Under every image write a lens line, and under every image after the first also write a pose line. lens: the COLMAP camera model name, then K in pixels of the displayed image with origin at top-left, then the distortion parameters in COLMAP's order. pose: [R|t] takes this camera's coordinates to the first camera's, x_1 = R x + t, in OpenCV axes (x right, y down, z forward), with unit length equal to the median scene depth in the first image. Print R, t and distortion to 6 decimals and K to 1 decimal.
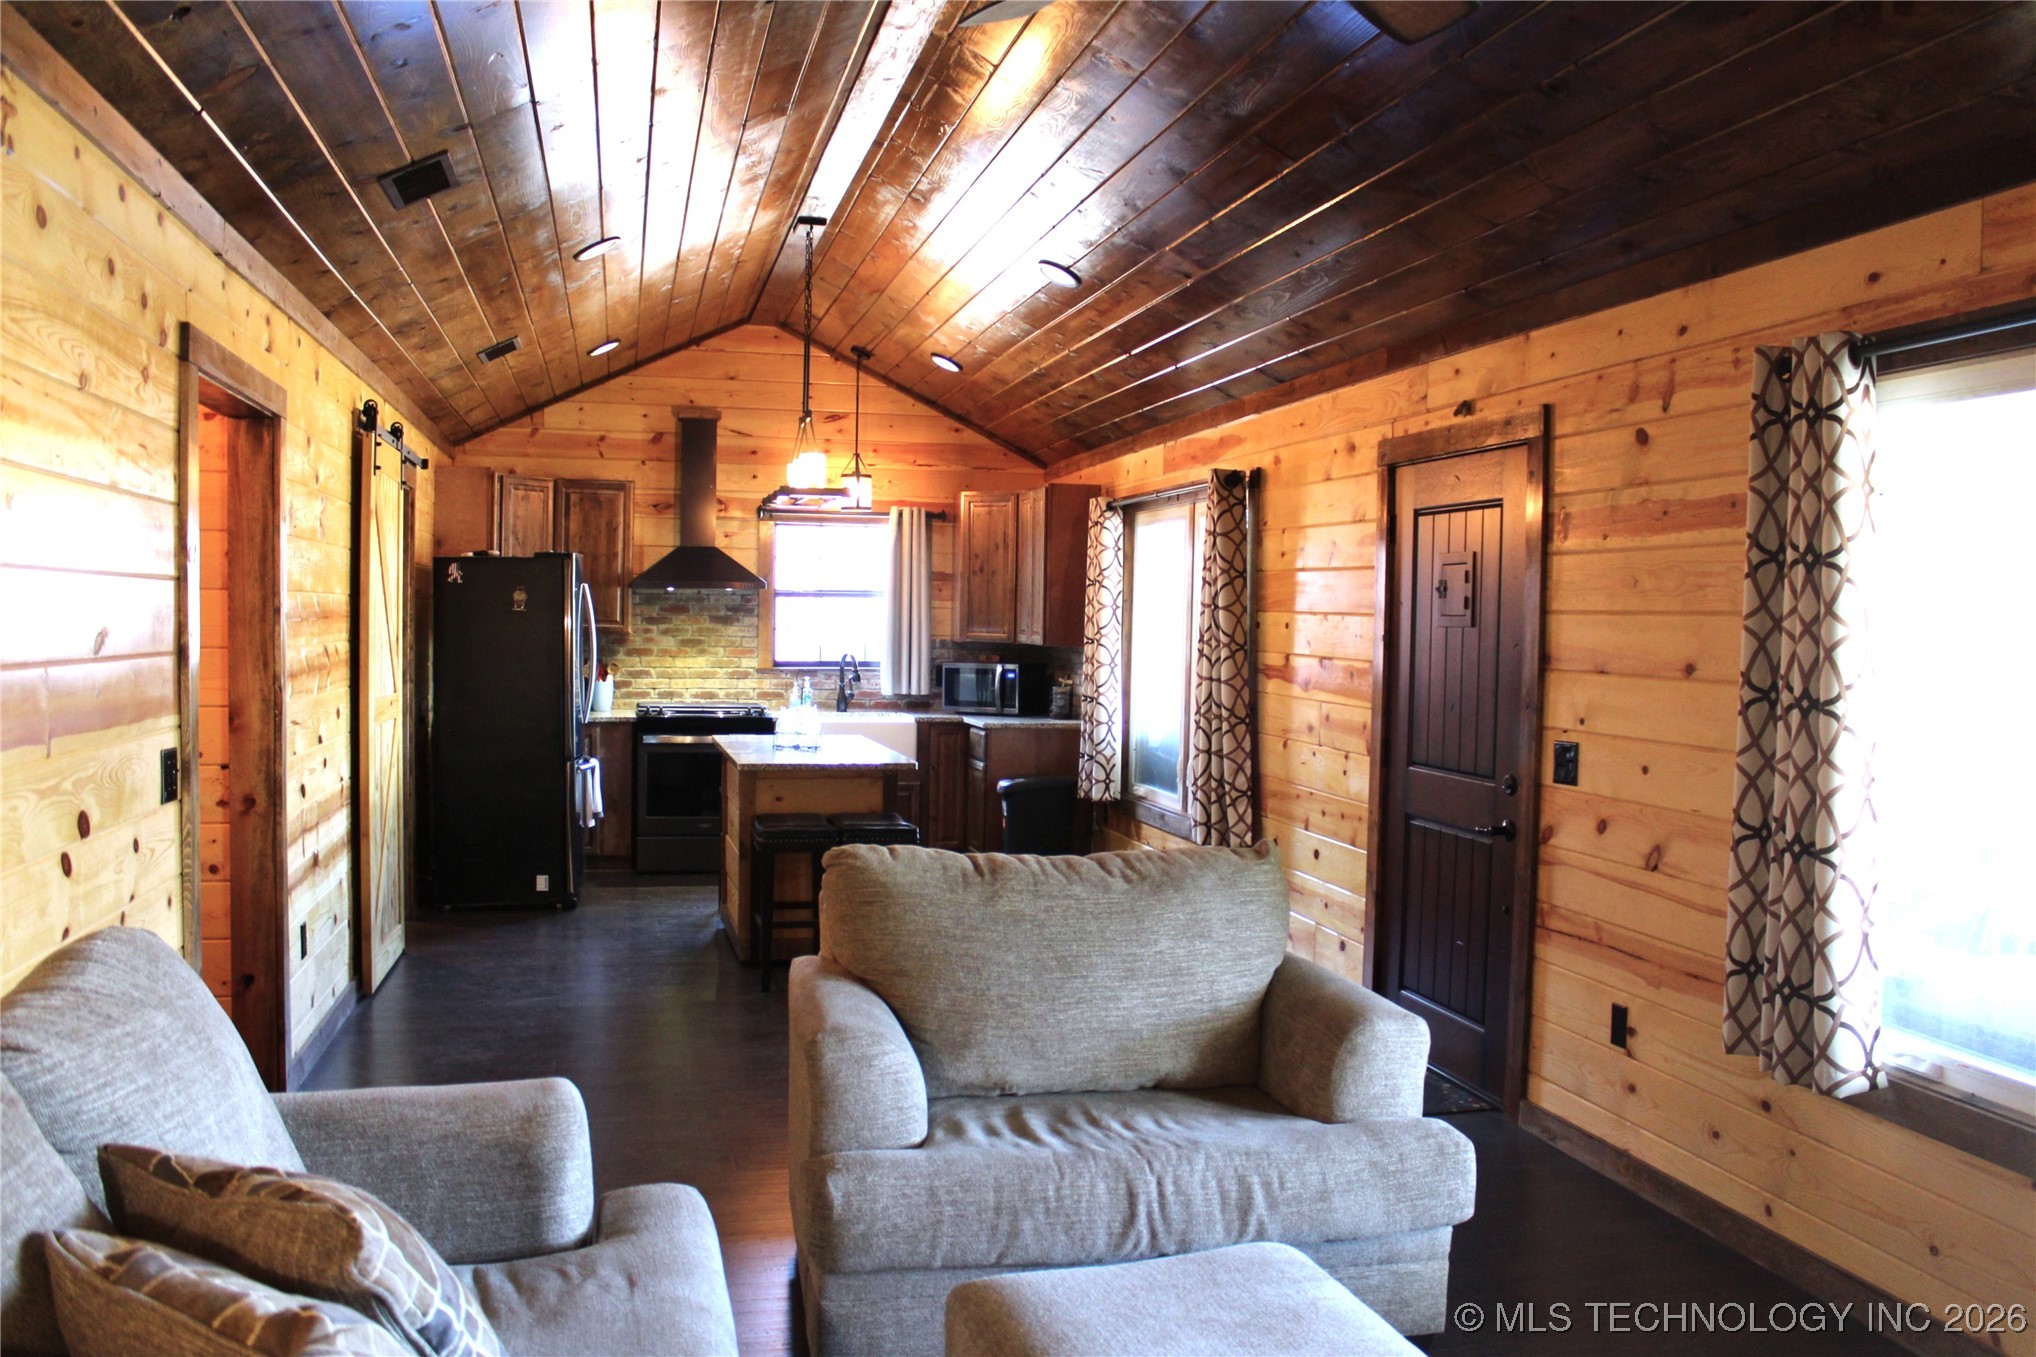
lens RADIAL K [[1690.5, 0, 1047.6], [0, 1690.5, 675.8], [0, 0, 1]] dist [-0.115998, 0.143115]
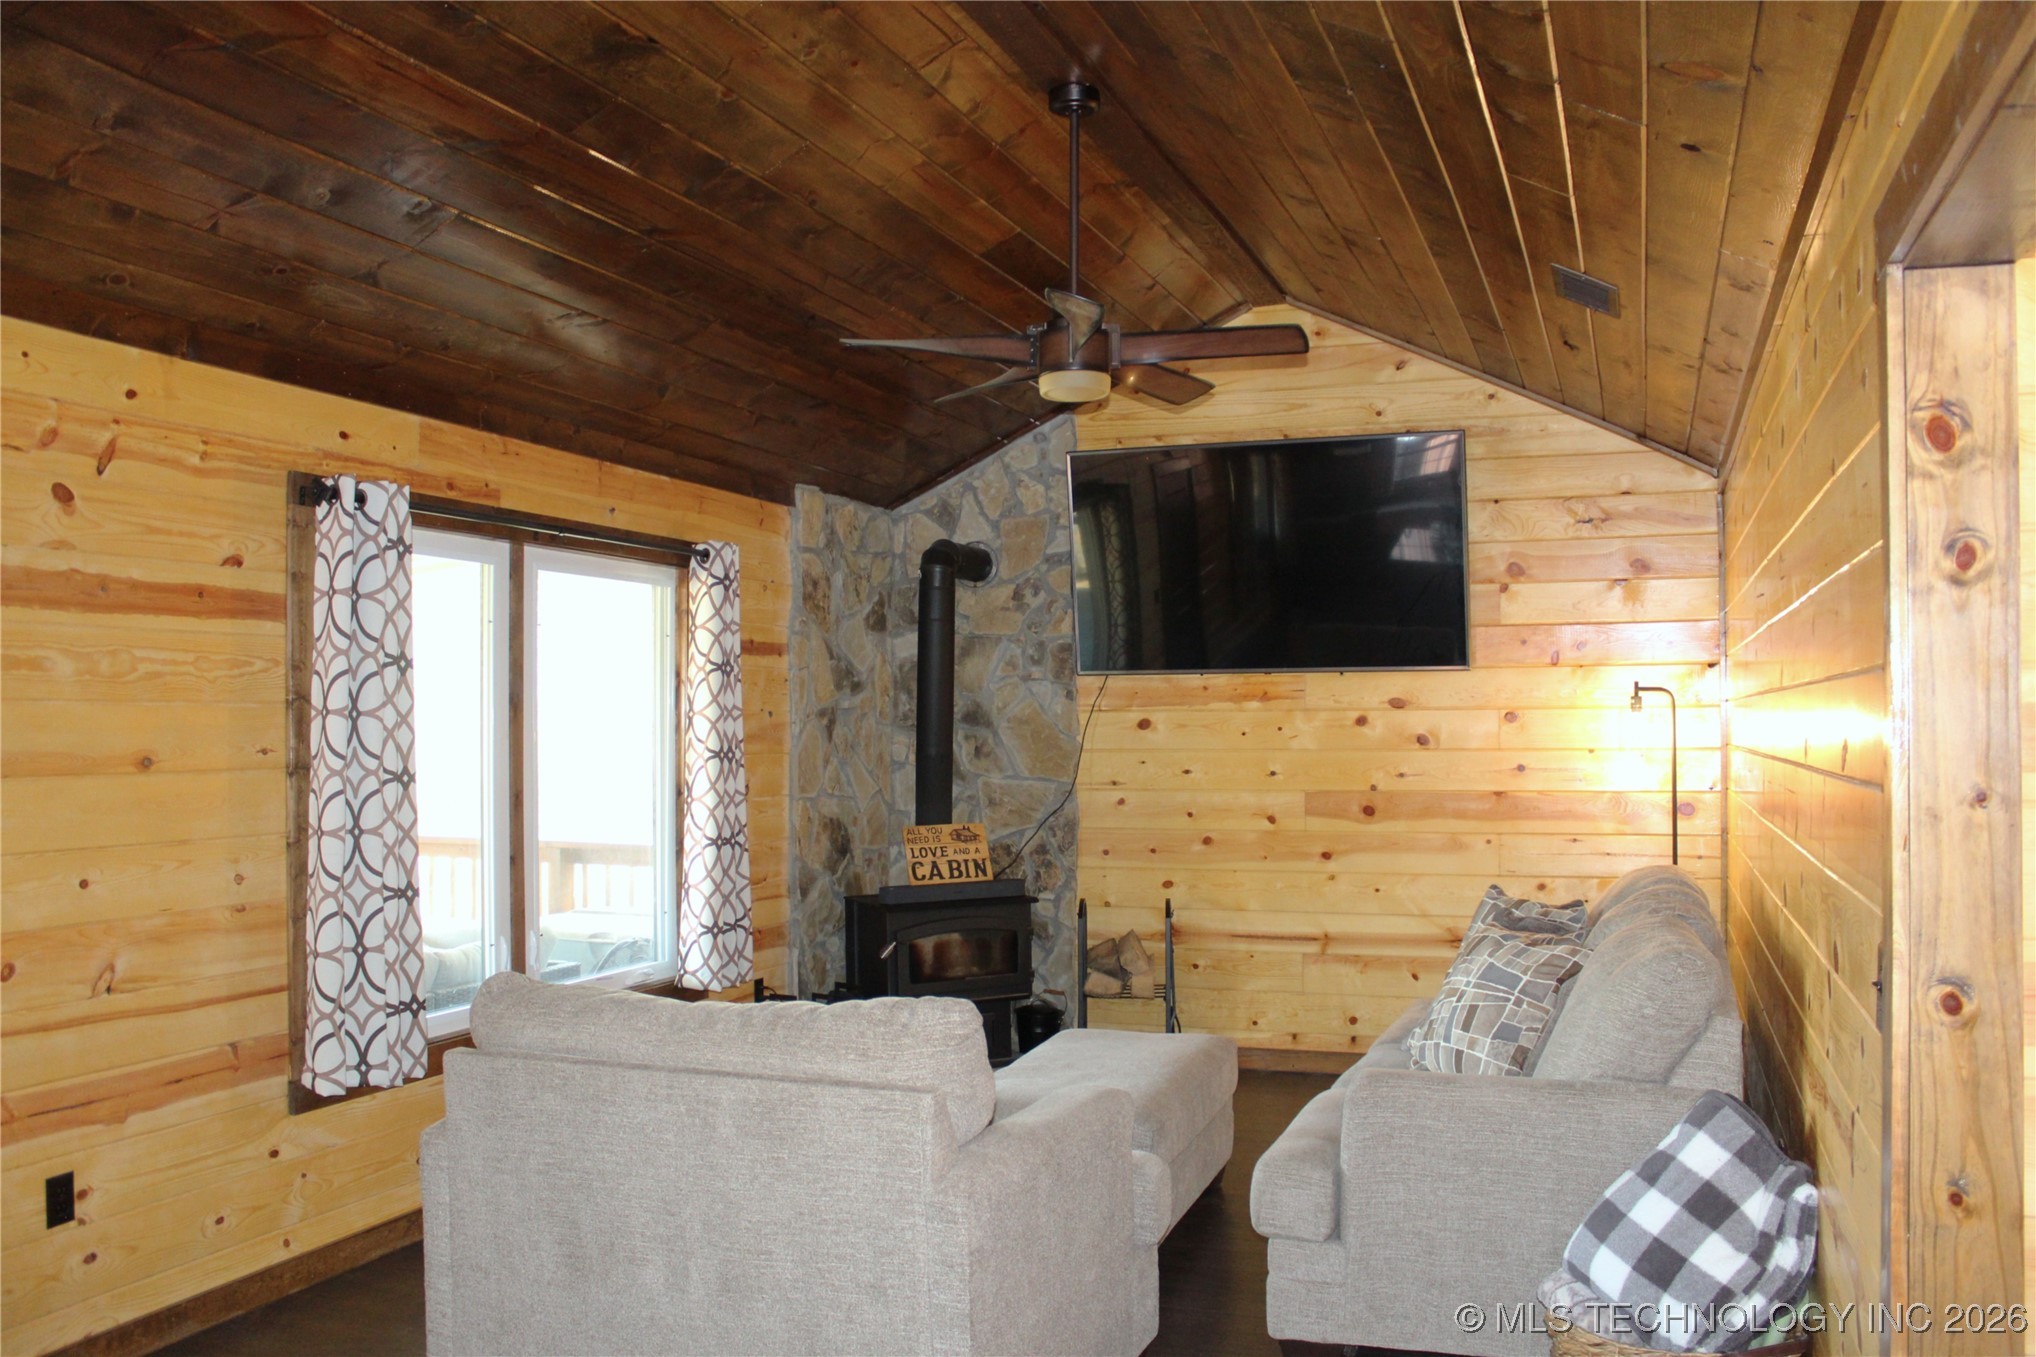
lens RADIAL K [[1690.5, 0, 1047.6], [0, 1690.5, 675.8], [0, 0, 1]] dist [-0.115998, 0.143115]
pose [[-0.830434, -0.003320, 0.557107, -0.290986], [0.008738, 0.999782, 0.018982, -0.034553], [-0.557048, 0.020631, -0.830224, 0.785334]]
